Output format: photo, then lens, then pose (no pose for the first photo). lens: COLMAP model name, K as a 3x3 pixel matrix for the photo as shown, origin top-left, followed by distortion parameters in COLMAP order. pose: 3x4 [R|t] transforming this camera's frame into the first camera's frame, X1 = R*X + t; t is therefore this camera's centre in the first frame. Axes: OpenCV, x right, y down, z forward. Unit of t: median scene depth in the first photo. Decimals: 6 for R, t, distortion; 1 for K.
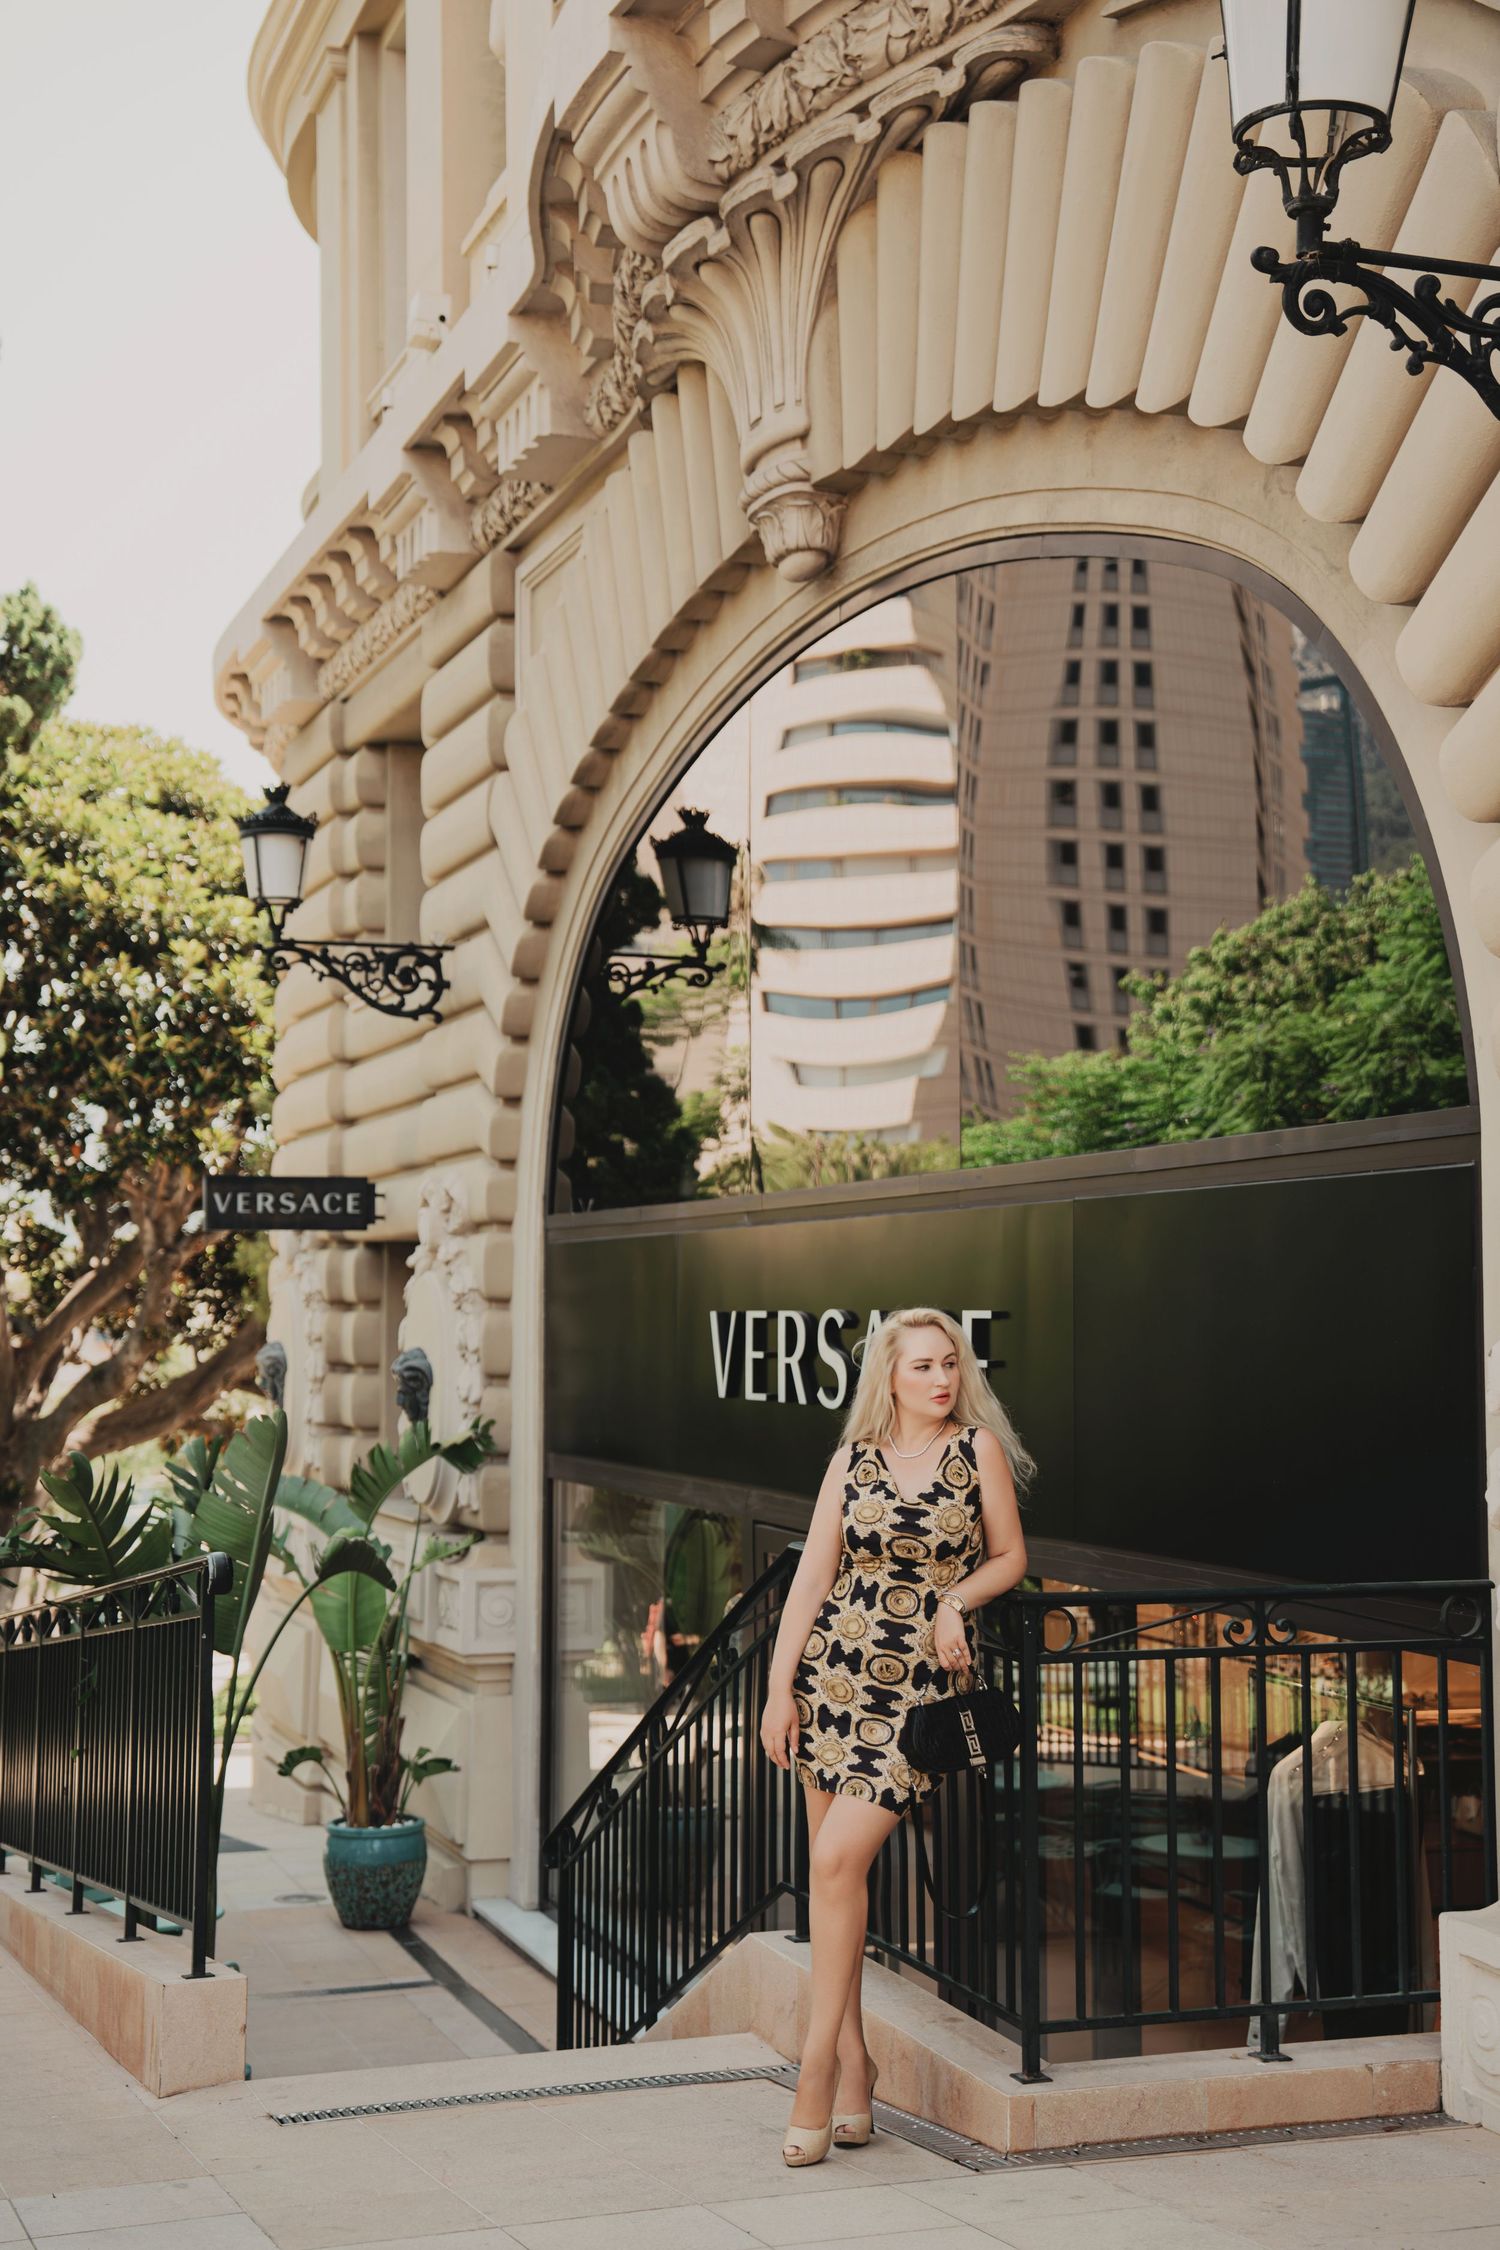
lens RADIAL K [[3087.1, 0, 790.1], [0, 3087.1, 1098.2], [0, 0, 1]] dist [0.216247, 0.000000]
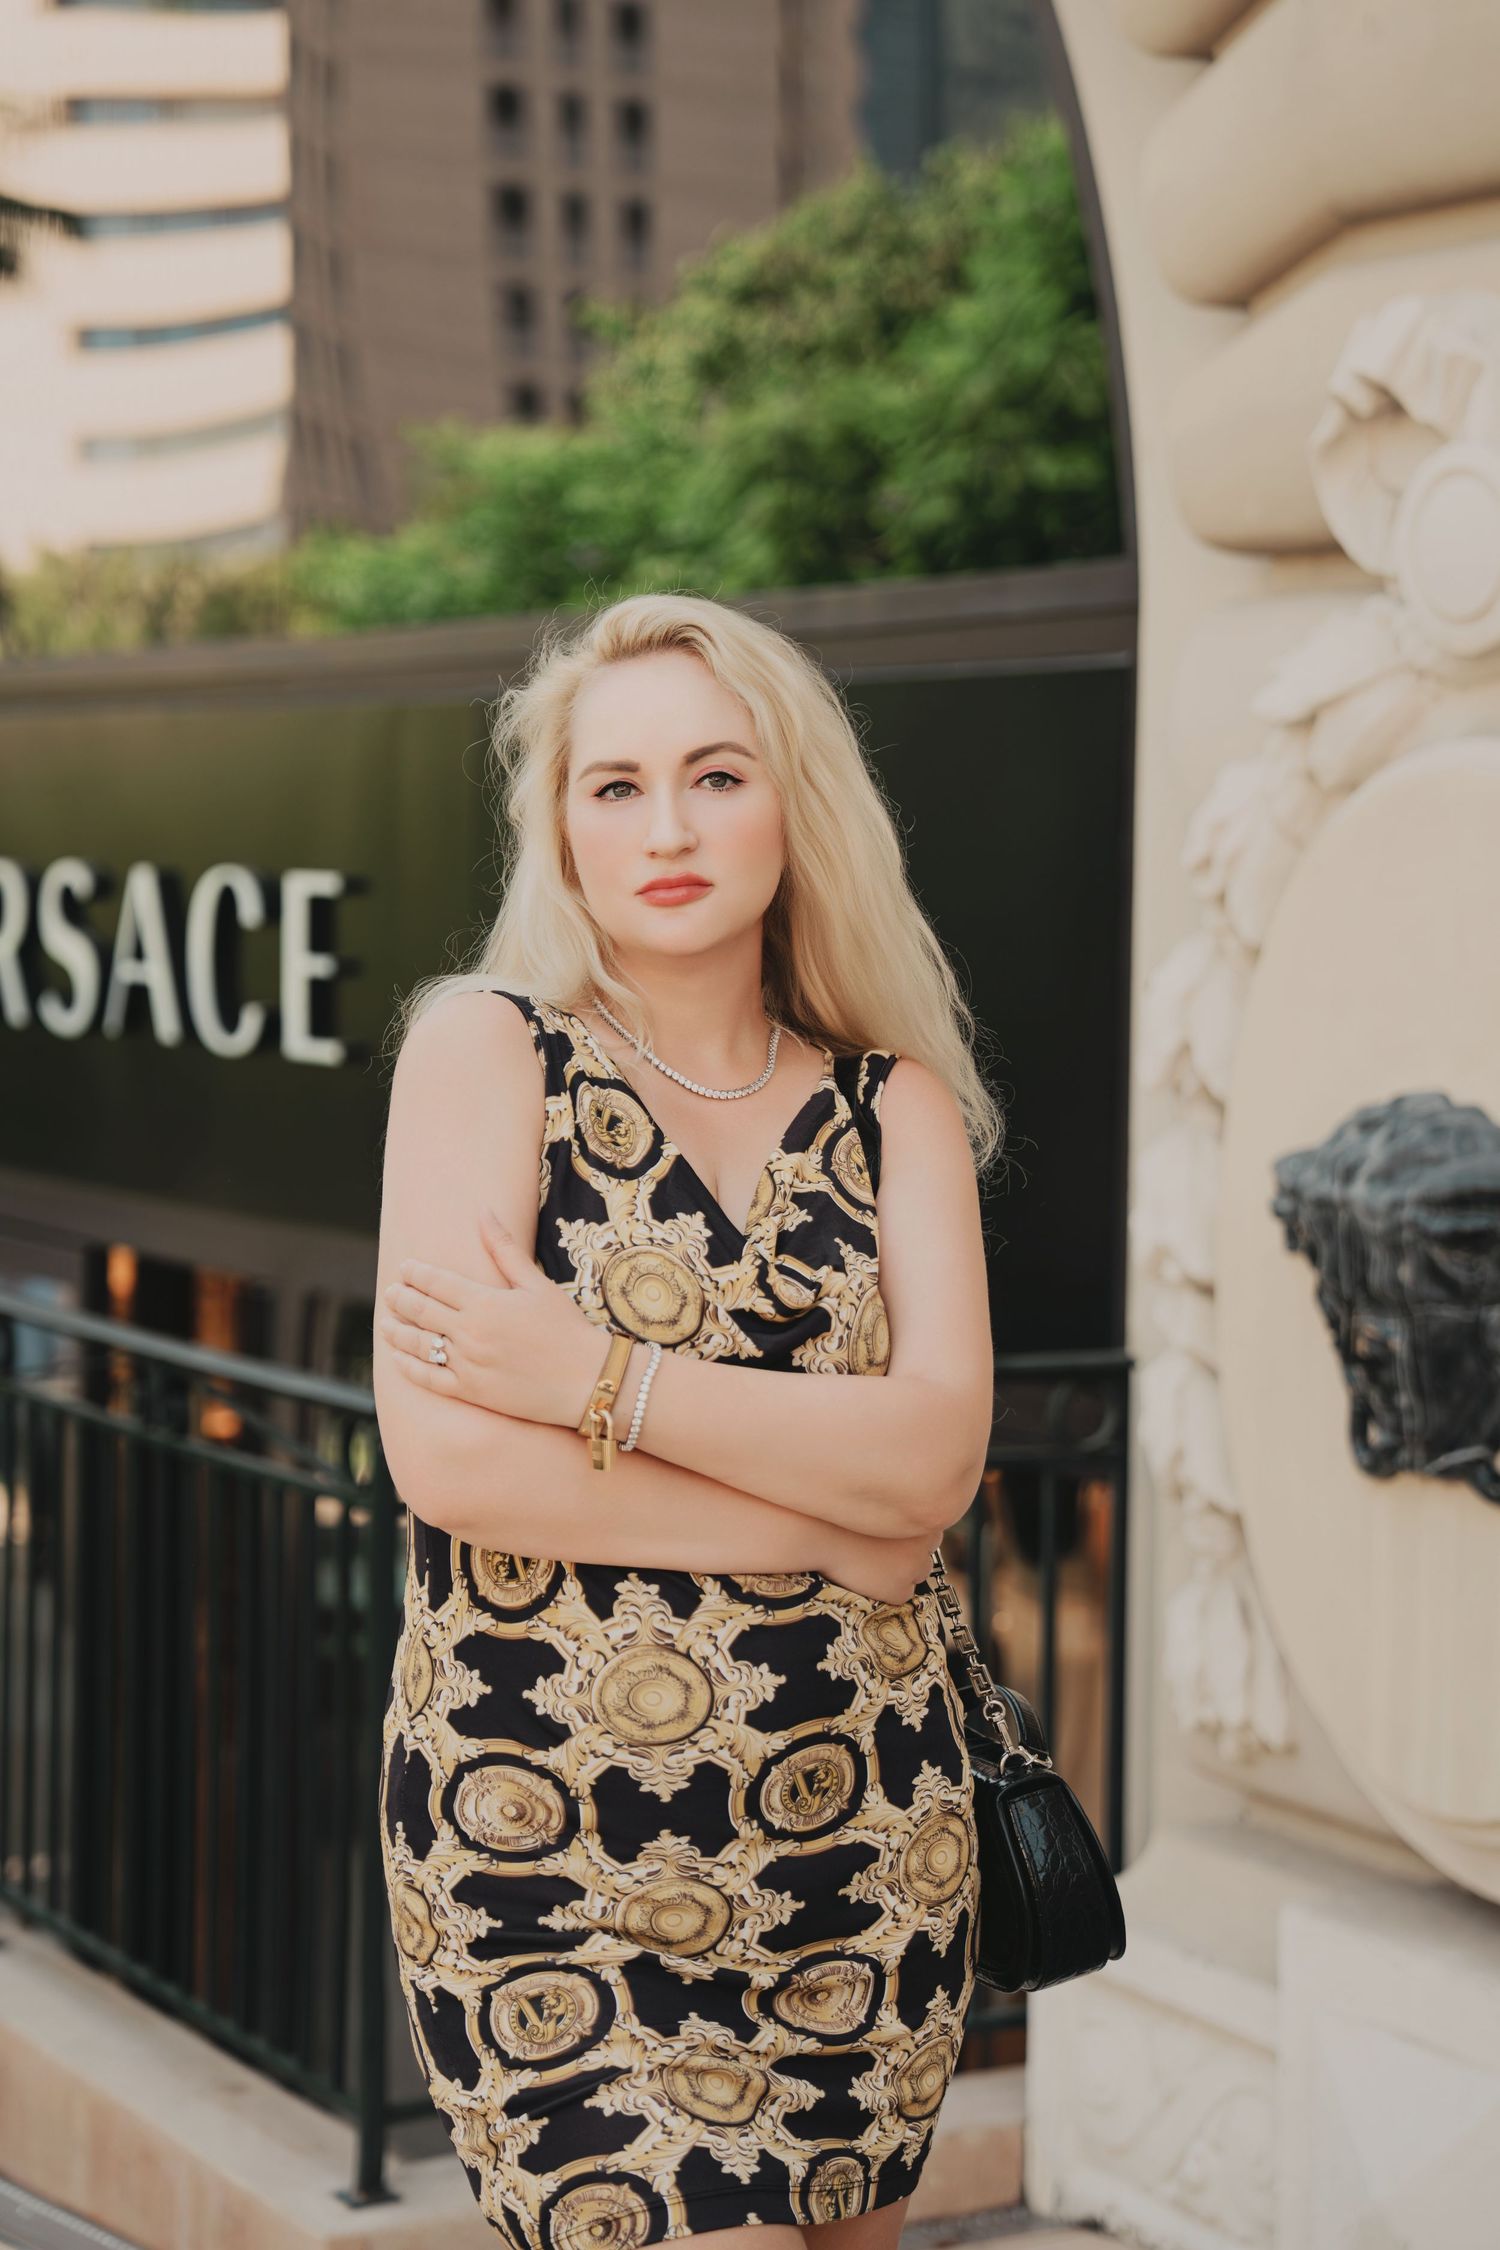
lens RADIAL K [[4620.6, 0, 755.2], [0, 4620.6, 1070.4], [0, 0, 1]] dist [0.385294, 0.000000]
pose [[0.989488, -0.002405, 0.144592, 0.011709], [-0.015379, 0.992442, 0.121750, -0.003274], [-0.143792, -0.122694, 0.981973, 0.073711]]
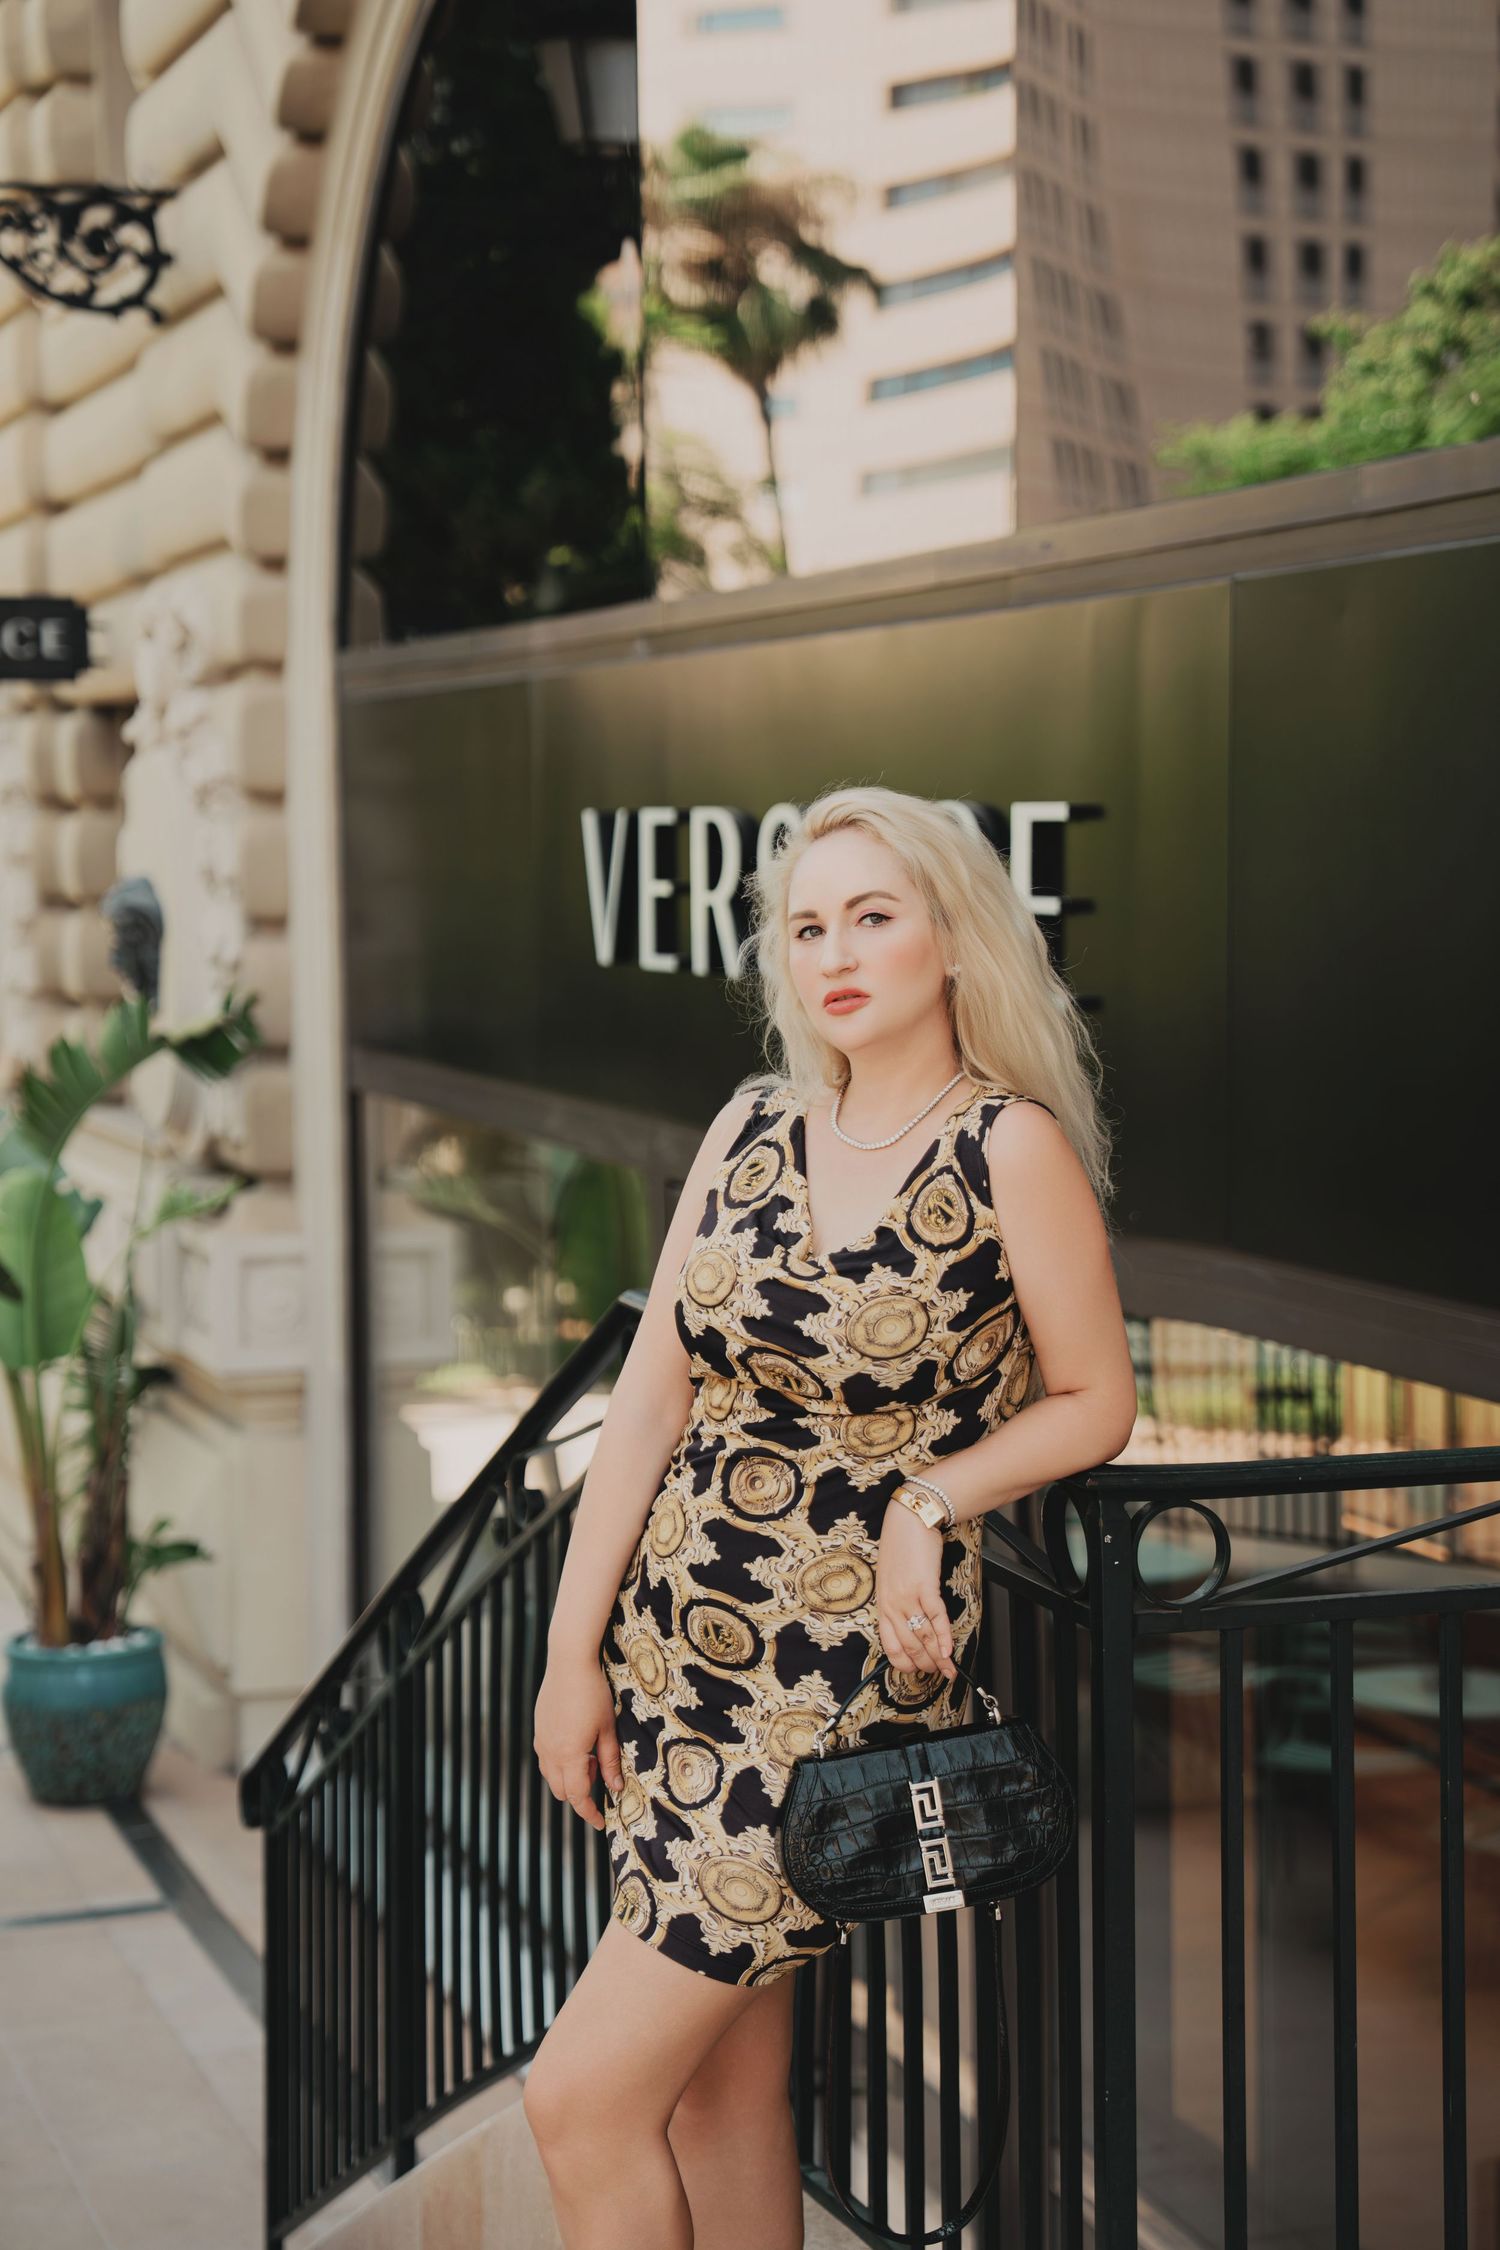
lens RADIAL K [[3774.4, 0, 760.4], [0, 3774.4, 1105.4], [0, 0, 1]] dist [0.221090, 0.000000]
pose [[0.999489, -0.007547, -0.031046, 0.024104], [0.011978, 0.989340, 0.145134, 0.018983], [0.029620, -0.145432, 0.988925, 0.265850]]
